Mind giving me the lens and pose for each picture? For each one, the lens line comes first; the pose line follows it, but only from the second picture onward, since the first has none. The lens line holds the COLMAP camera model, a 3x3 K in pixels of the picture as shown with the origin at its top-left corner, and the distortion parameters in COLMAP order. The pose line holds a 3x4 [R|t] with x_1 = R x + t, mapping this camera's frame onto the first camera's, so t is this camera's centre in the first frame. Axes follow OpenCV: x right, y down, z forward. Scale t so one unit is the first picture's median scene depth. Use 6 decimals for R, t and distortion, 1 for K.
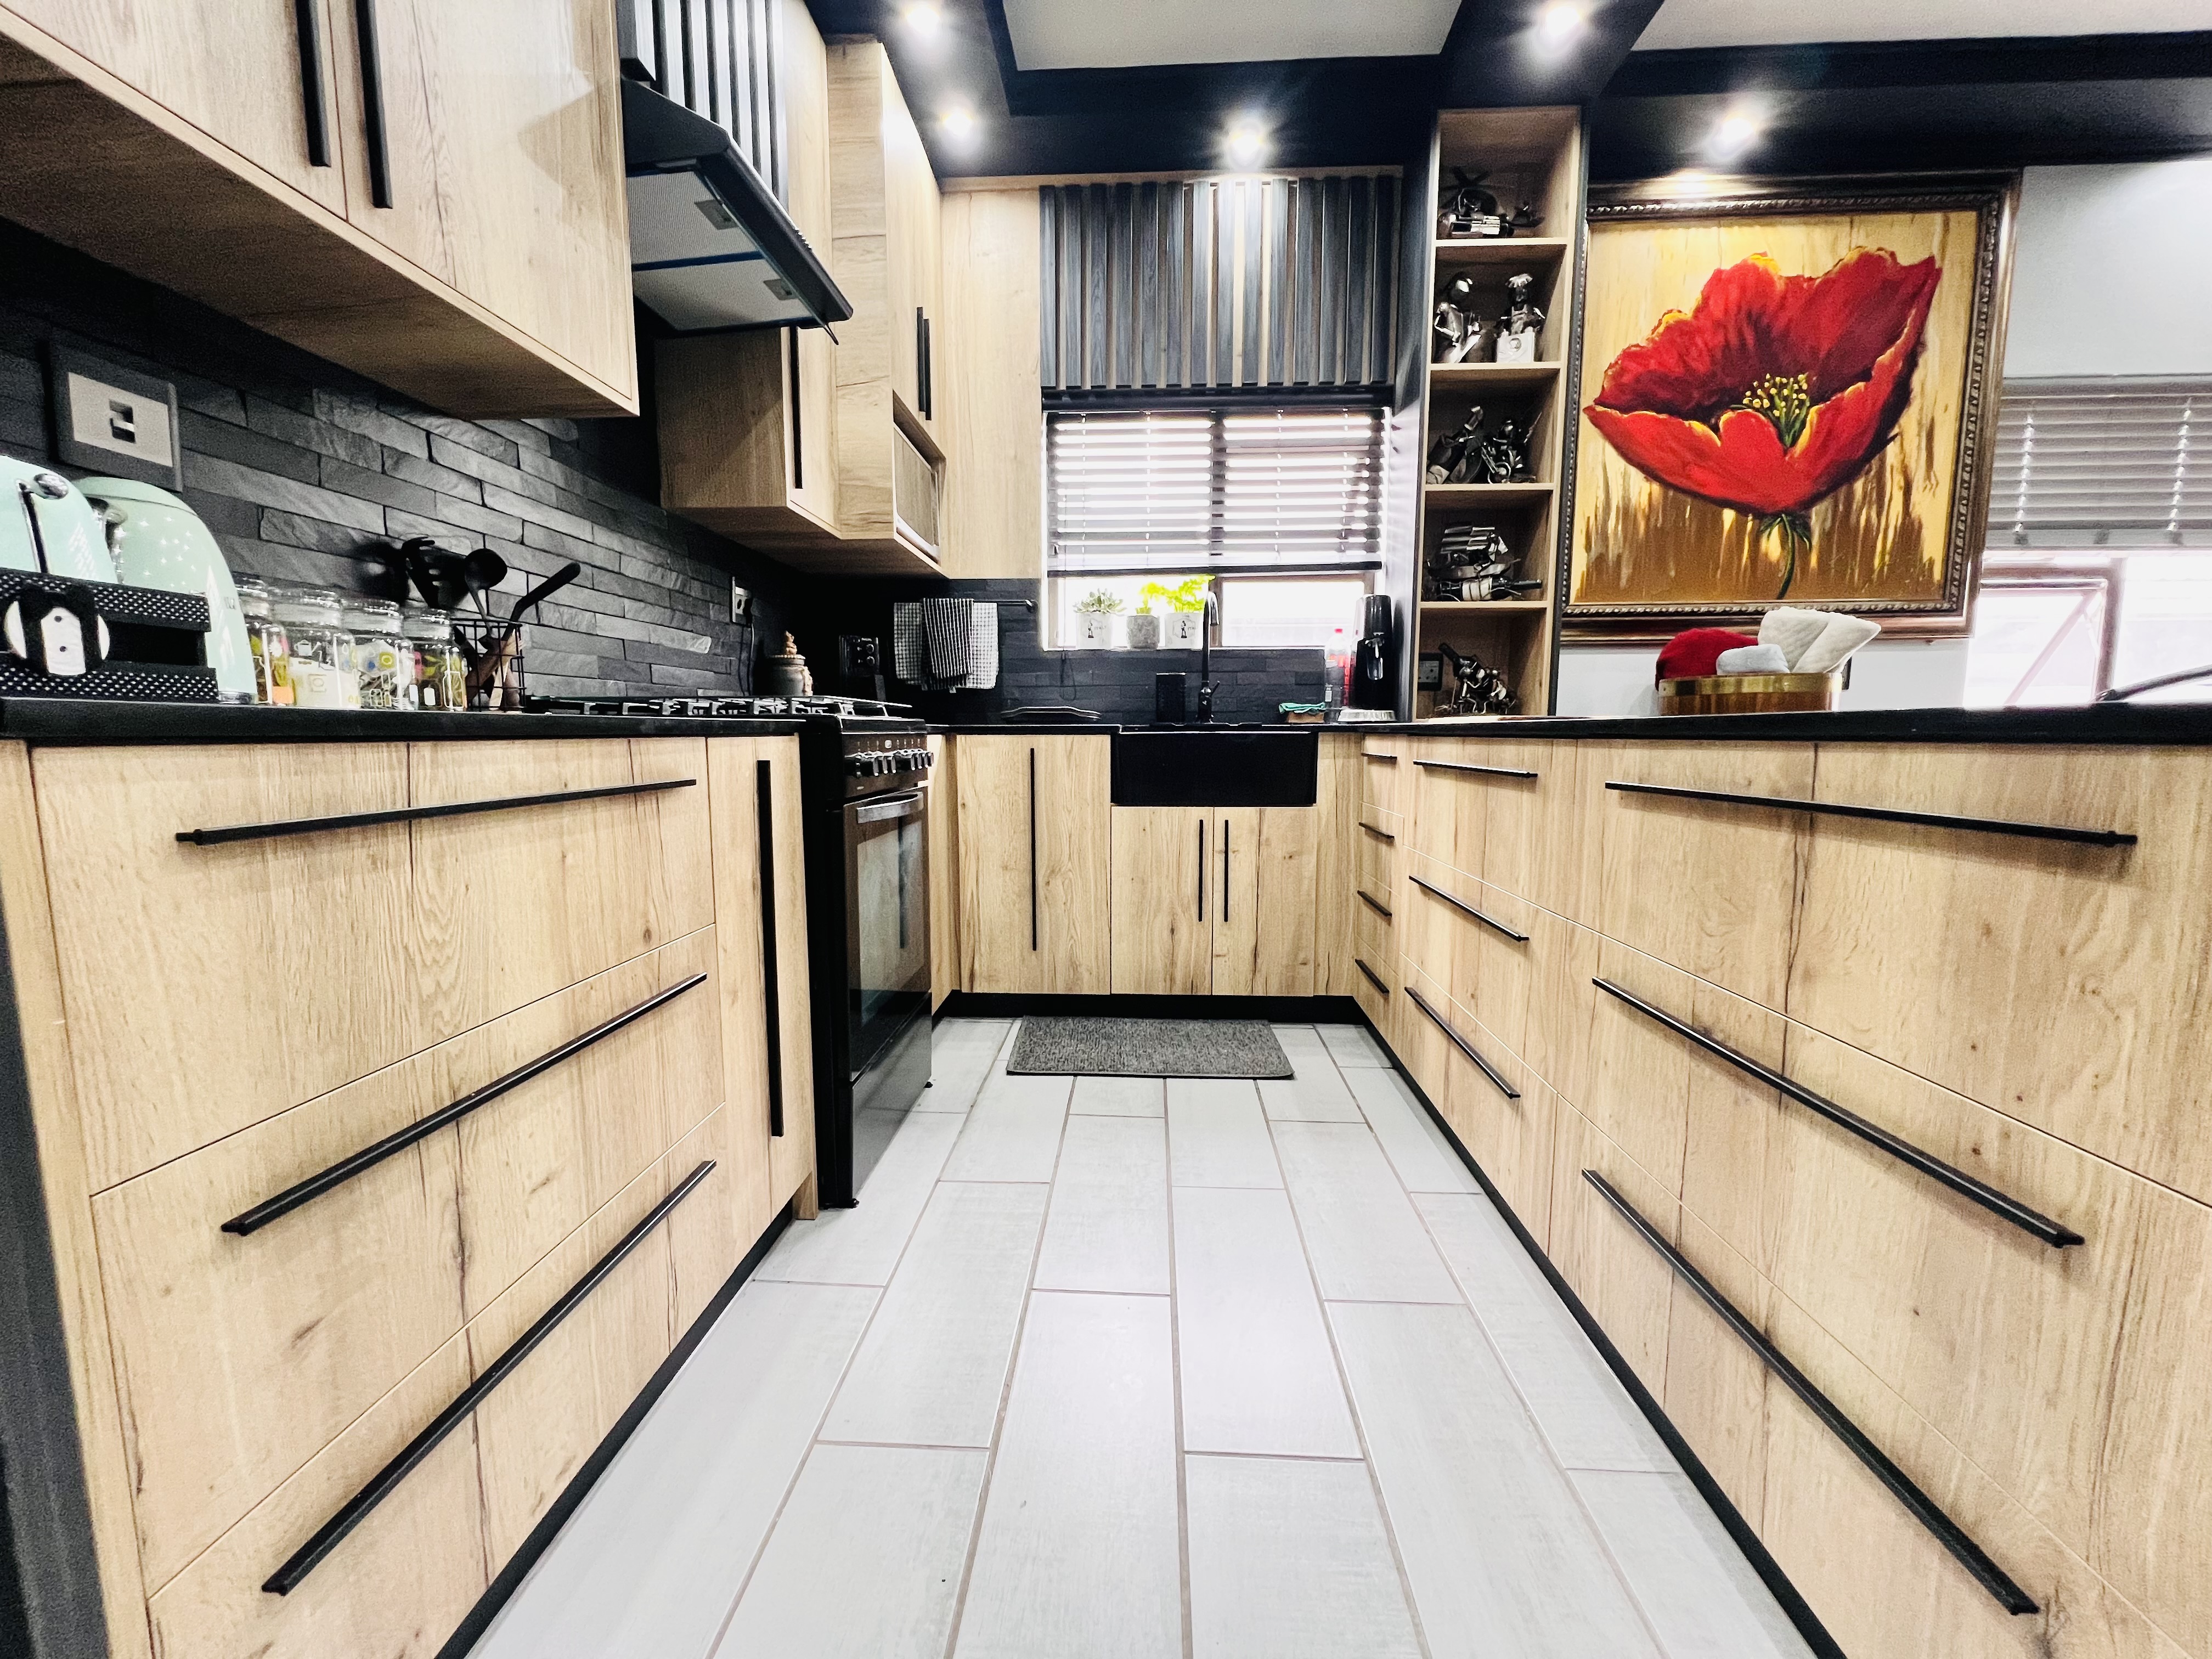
lens RADIAL K [[883.9, 0, 1108.2], [0, 883.9, 826.1], [0, 0, 1]] dist [-0.000195, 0.000023]
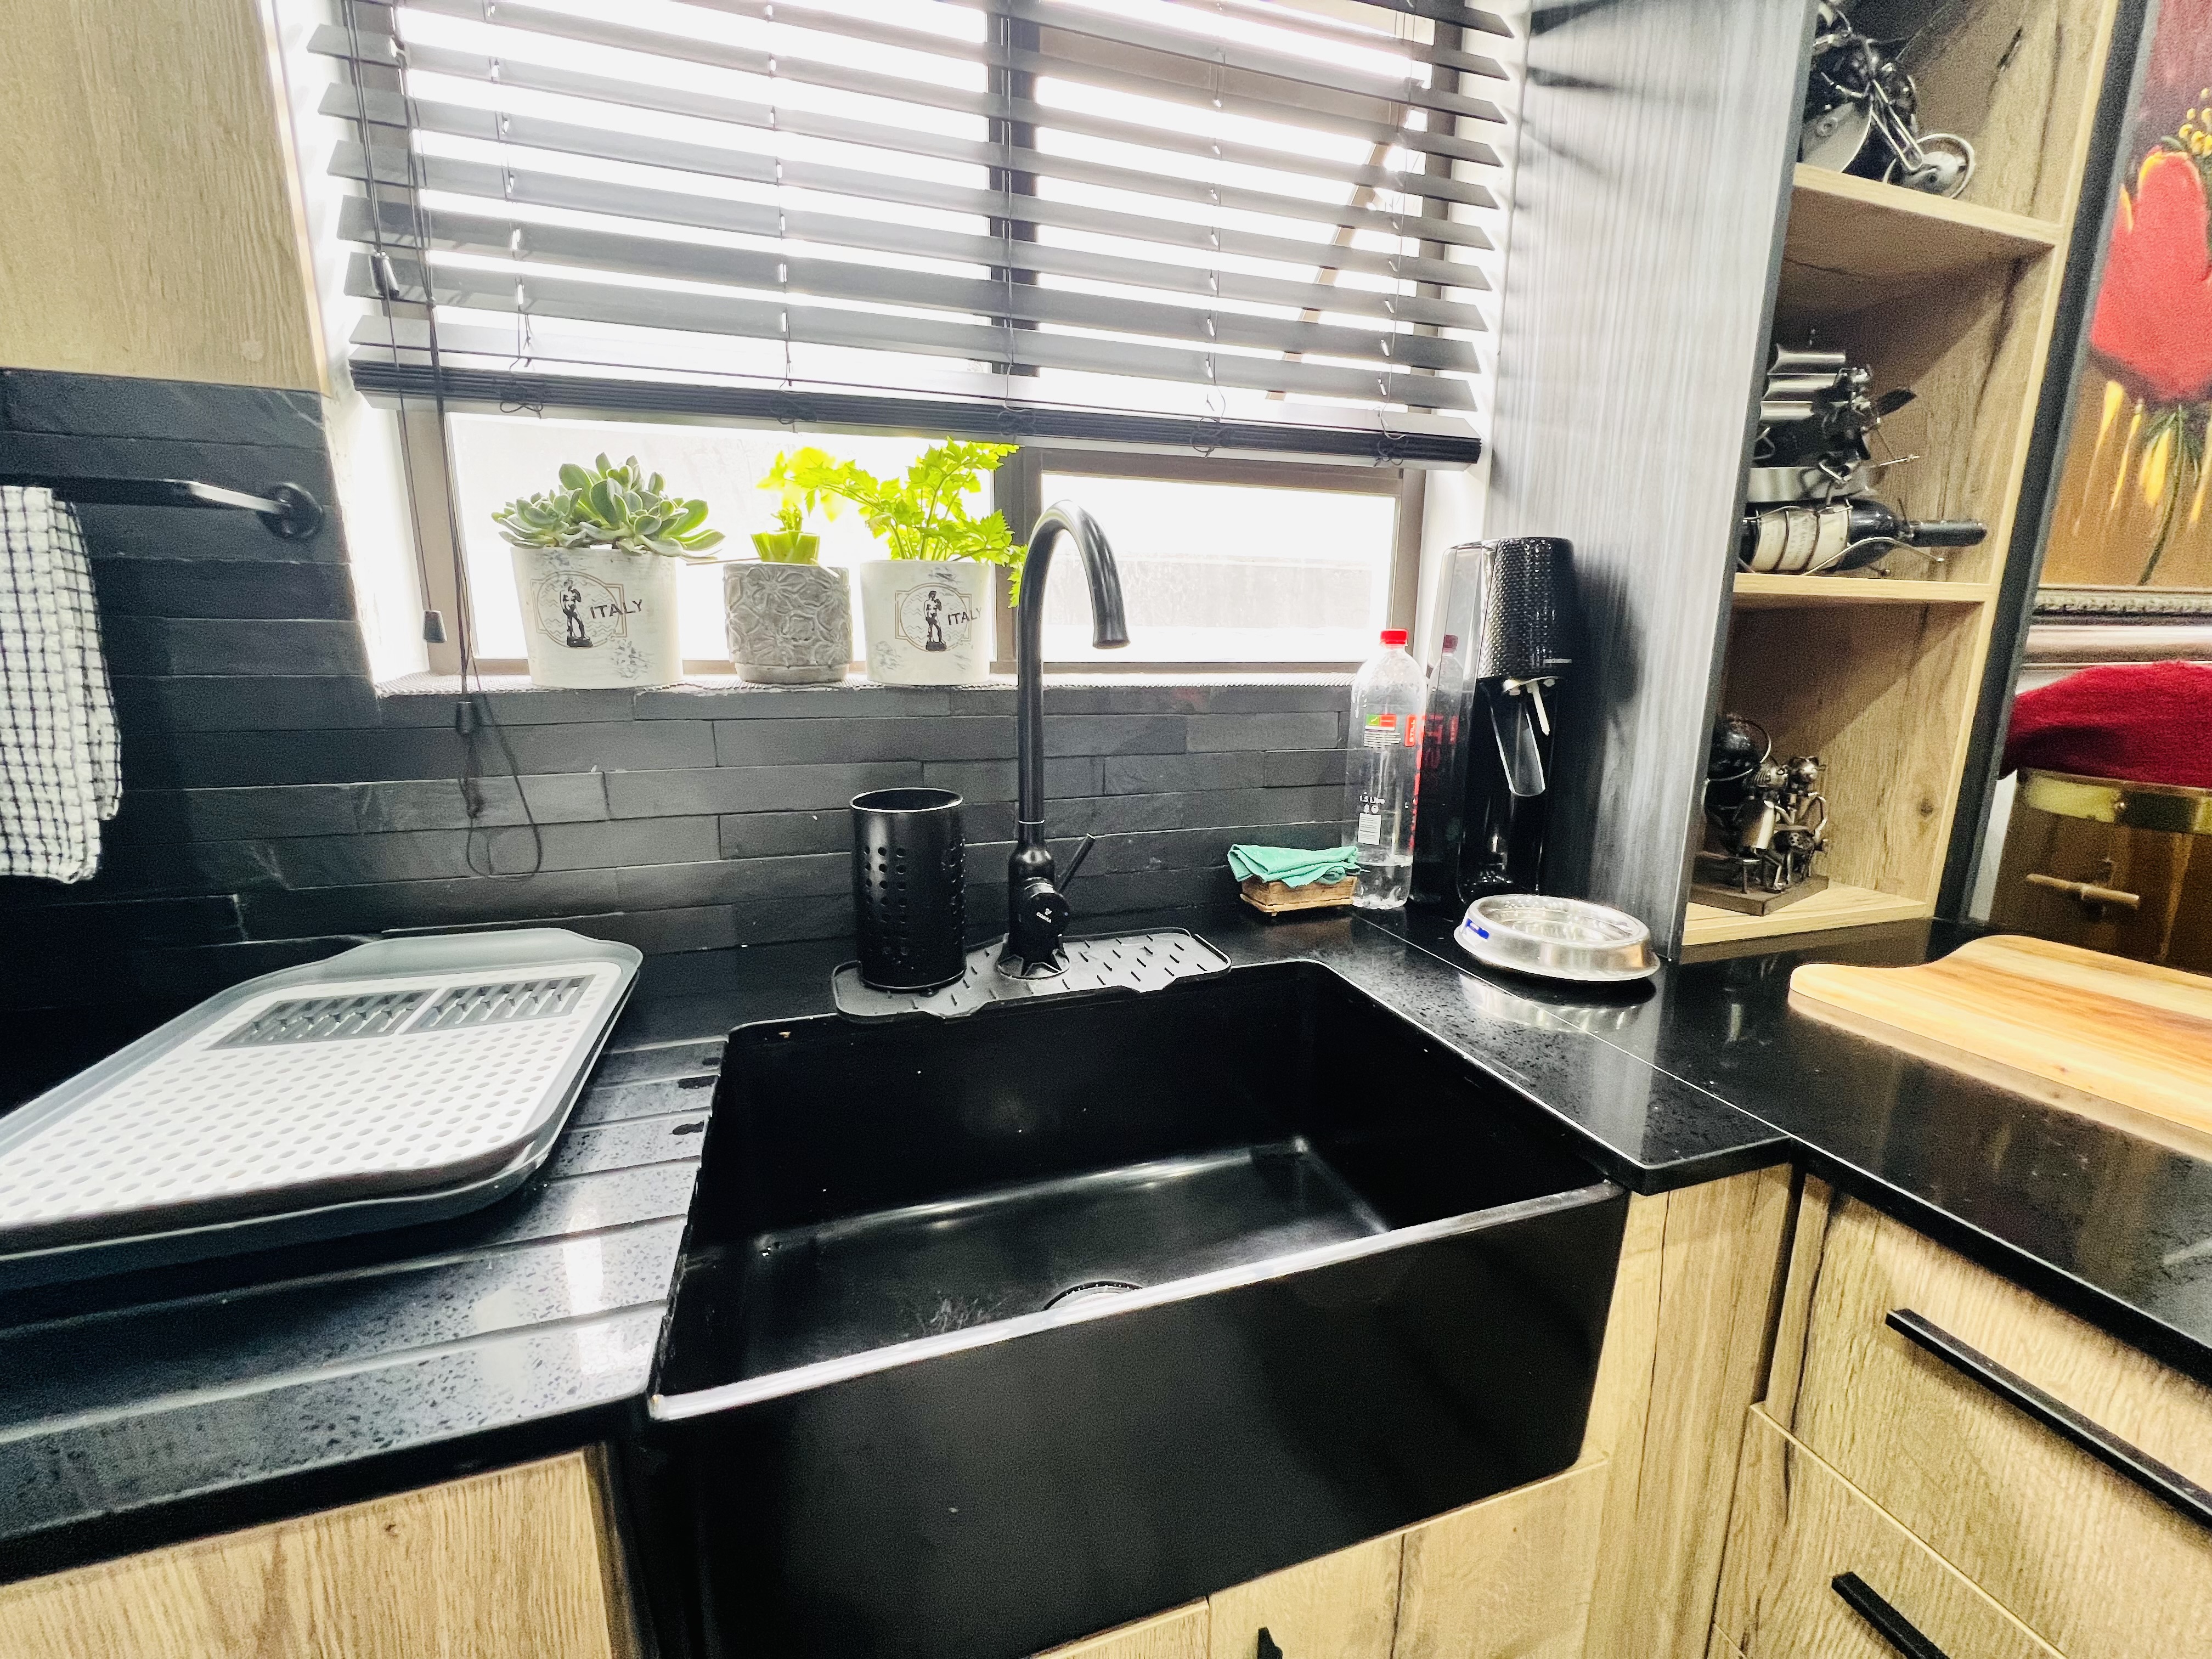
lens RADIAL K [[878.1, 0, 1104.4], [0, 878.1, 811.3], [0, 0, 1]] dist [0.002494, 0.000335]
pose [[0.935278, -0.060830, 0.348648, 0.035555], [0.032288, 0.995676, 0.087103, -0.198449], [-0.352439, -0.070208, 0.933197, 0.762135]]
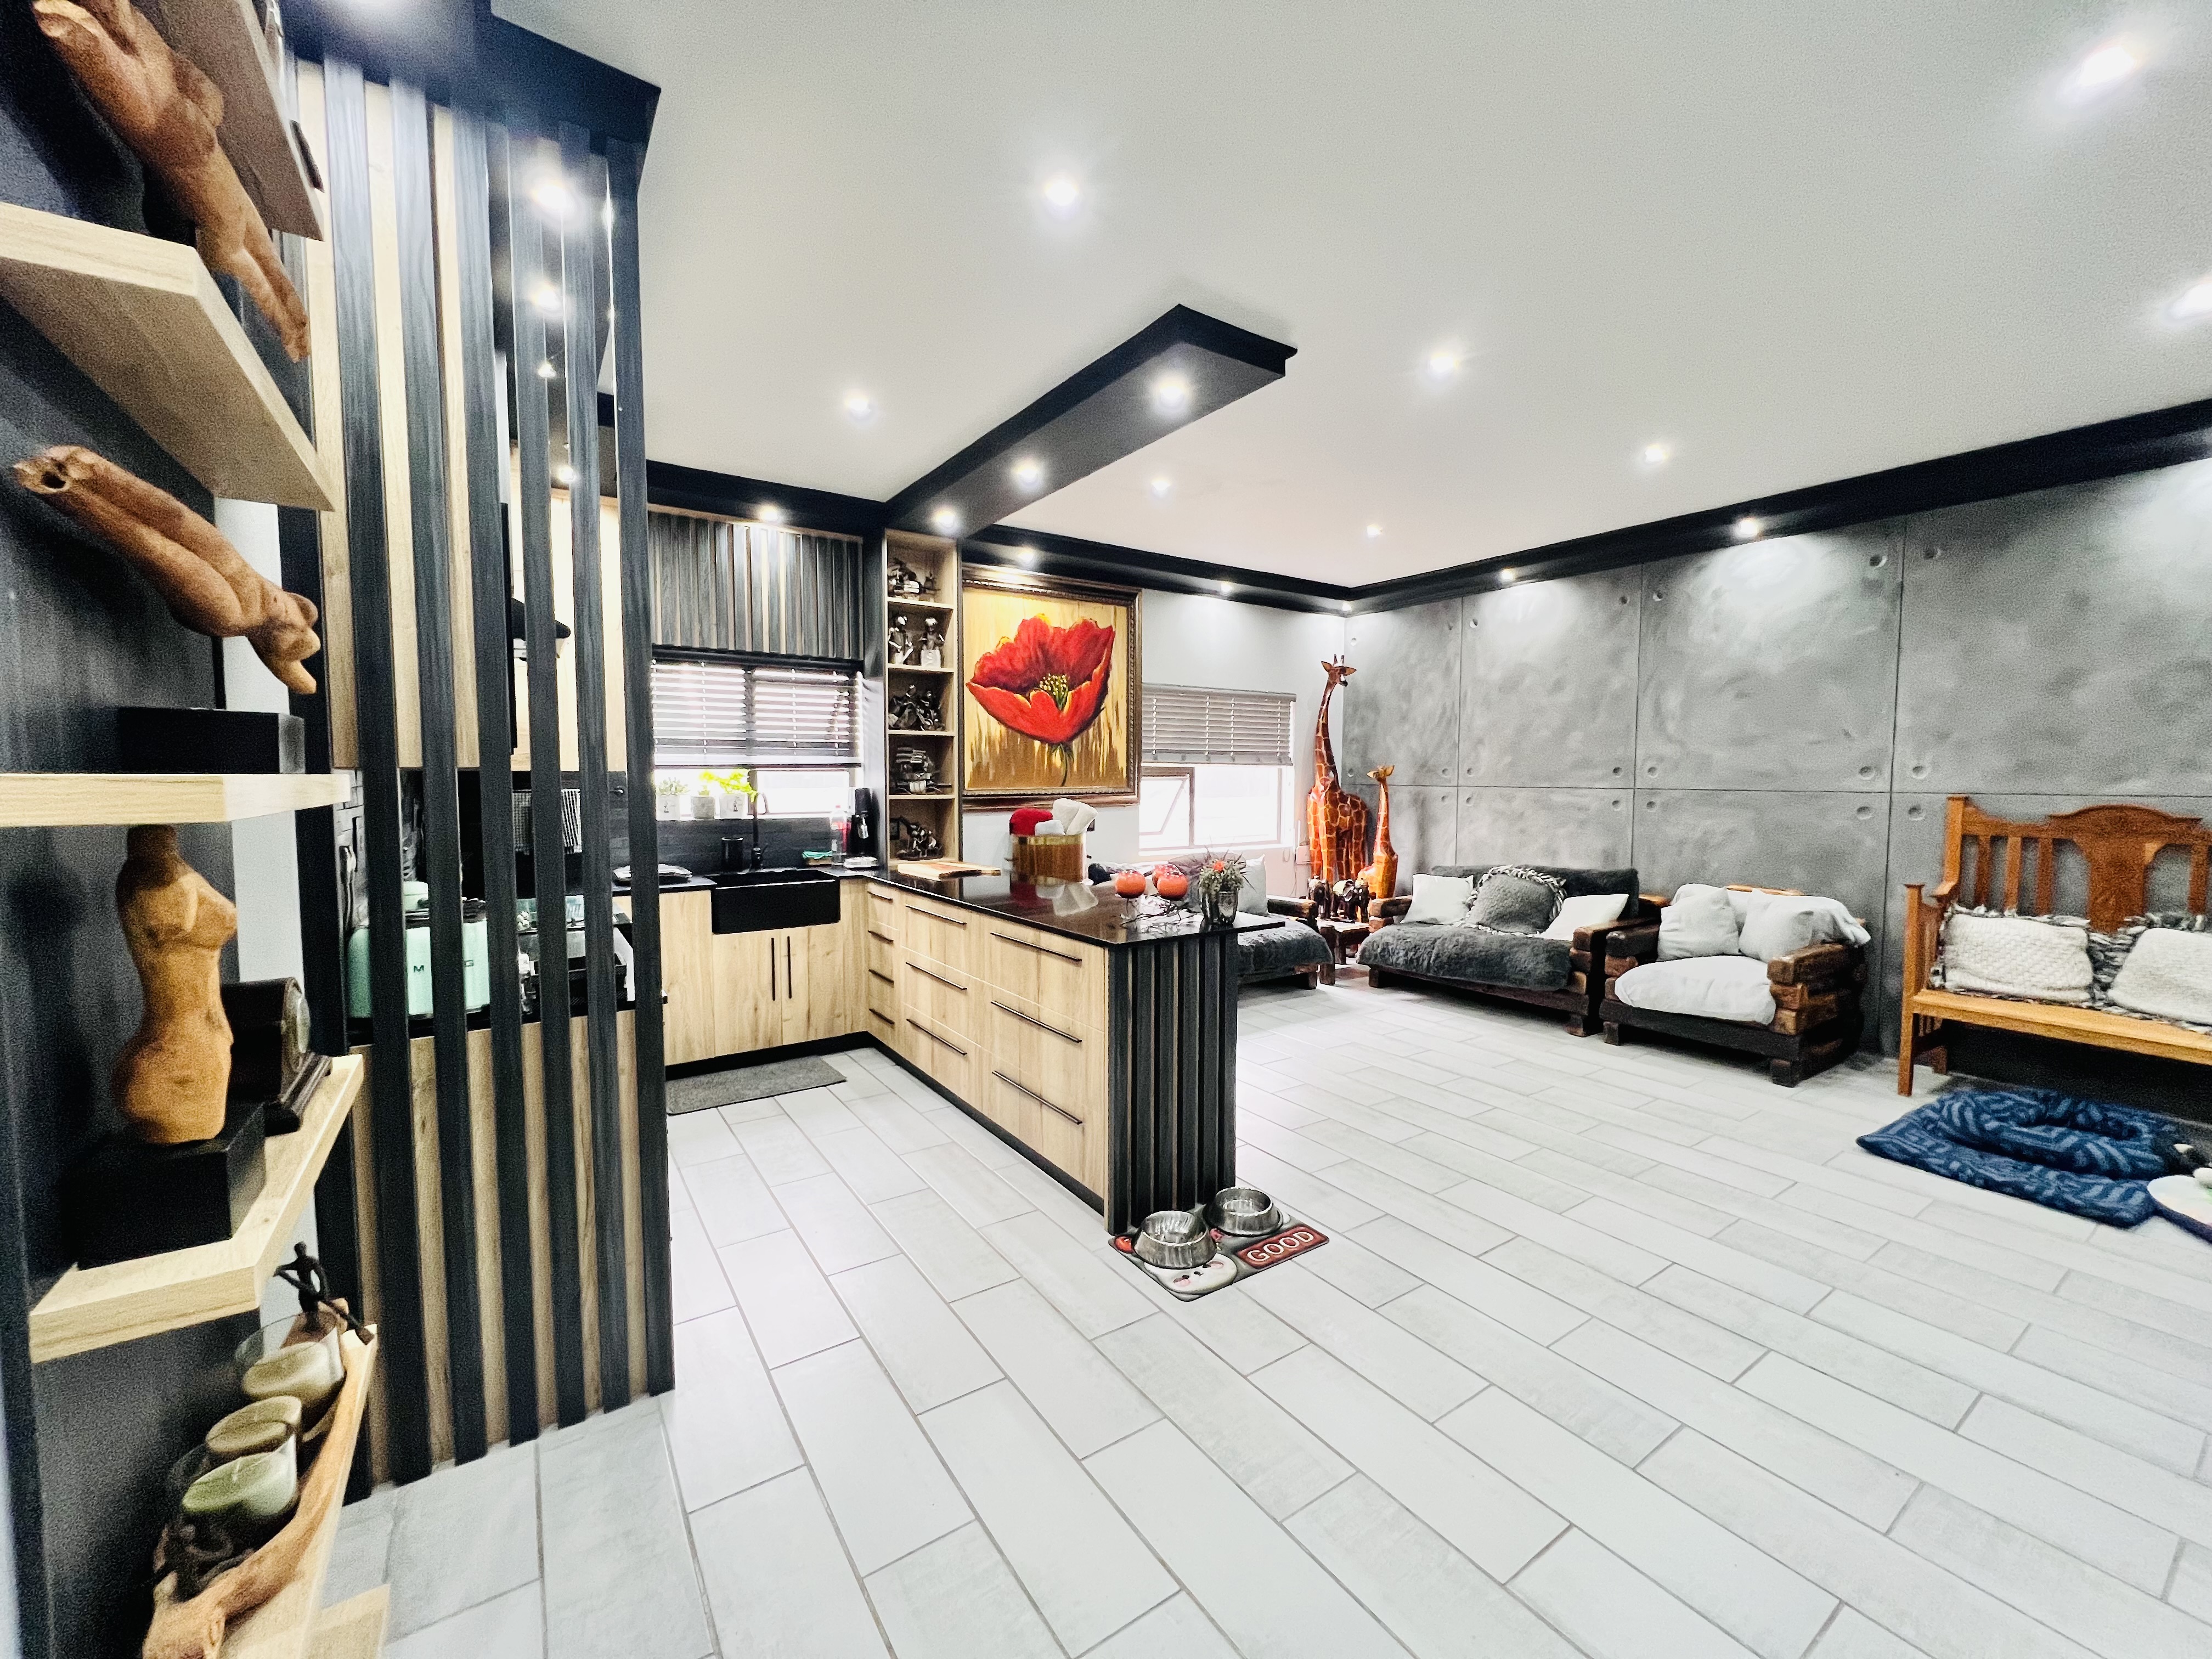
lens RADIAL K [[883.9, 0, 1108.2], [0, 883.9, 826.1], [0, 0, 1]] dist [-0.000195, 0.000023]
pose [[0.796018, -0.035005, 0.604259, -0.342464], [0.065536, 0.997442, -0.028551, -0.113463], [-0.601714, 0.062328, 0.796276, -0.615368]]
